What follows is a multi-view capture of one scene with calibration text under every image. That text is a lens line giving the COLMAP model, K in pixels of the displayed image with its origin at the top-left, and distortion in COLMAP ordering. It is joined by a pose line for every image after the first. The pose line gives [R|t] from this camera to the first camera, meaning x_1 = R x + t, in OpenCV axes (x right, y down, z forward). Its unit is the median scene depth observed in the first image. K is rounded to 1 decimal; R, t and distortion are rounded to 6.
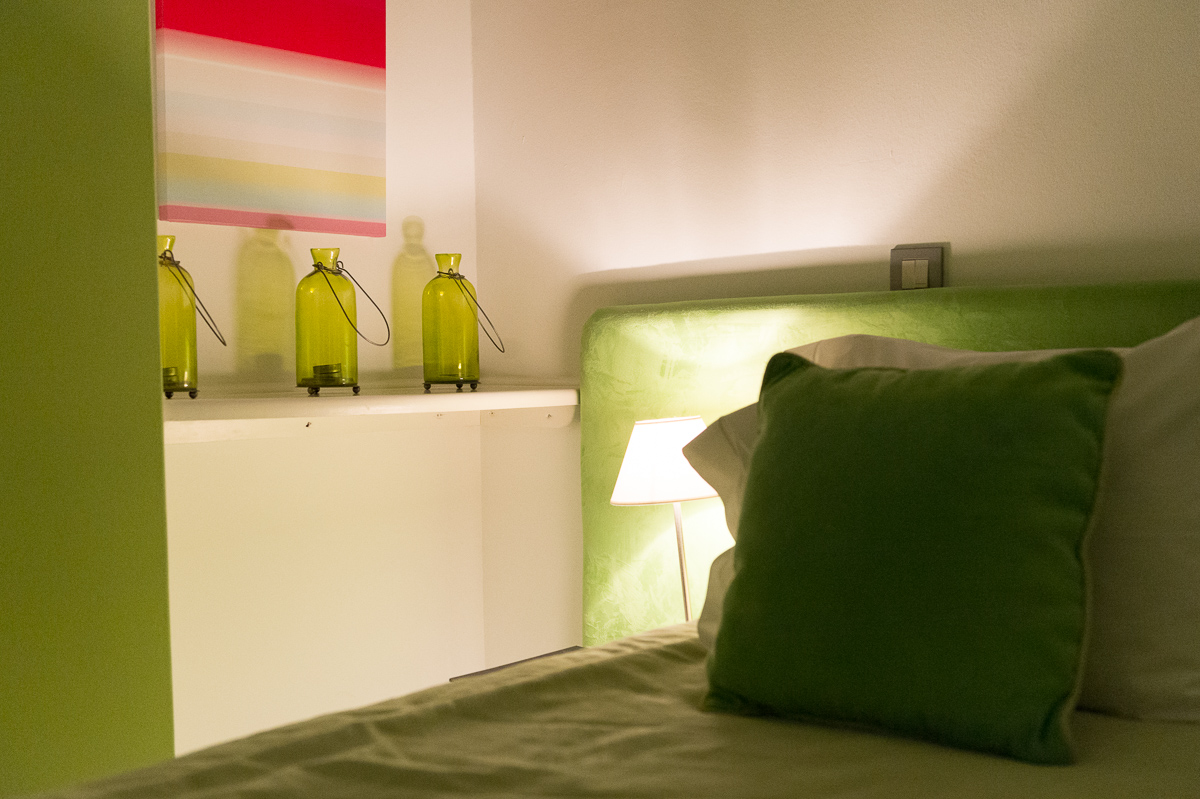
lens RADIAL K [[1534.9, 0, 600.0], [0, 1534.9, 399.5], [0, 0, 1]] dist [-0.005854, -0.005711]
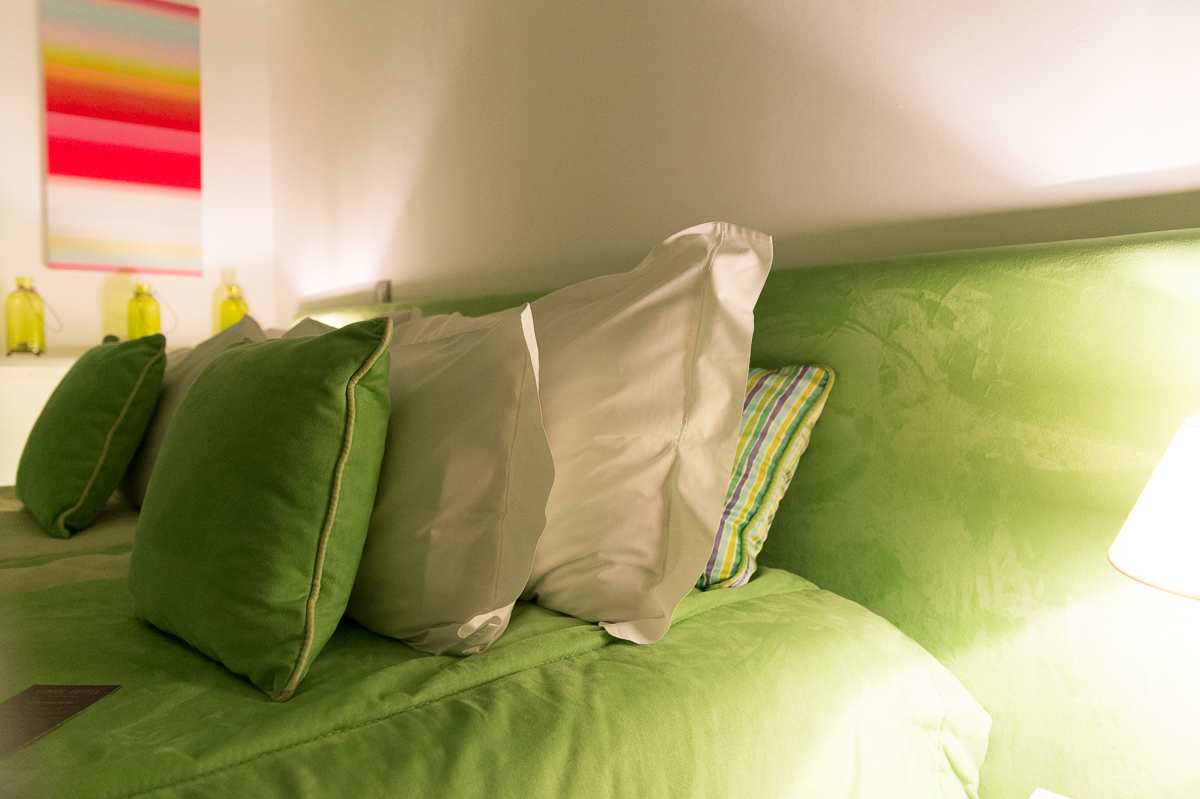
lens RADIAL K [[884.1, 0, 600.0], [0, 884.1, 399.5], [0, 0, 1]] dist [-0.004344, -0.001274]
pose [[0.974994, 0.027814, -0.220484, 0.770191], [-0.021051, 0.999235, 0.032964, 0.001546], [0.221232, -0.027498, 0.974833, 0.016325]]
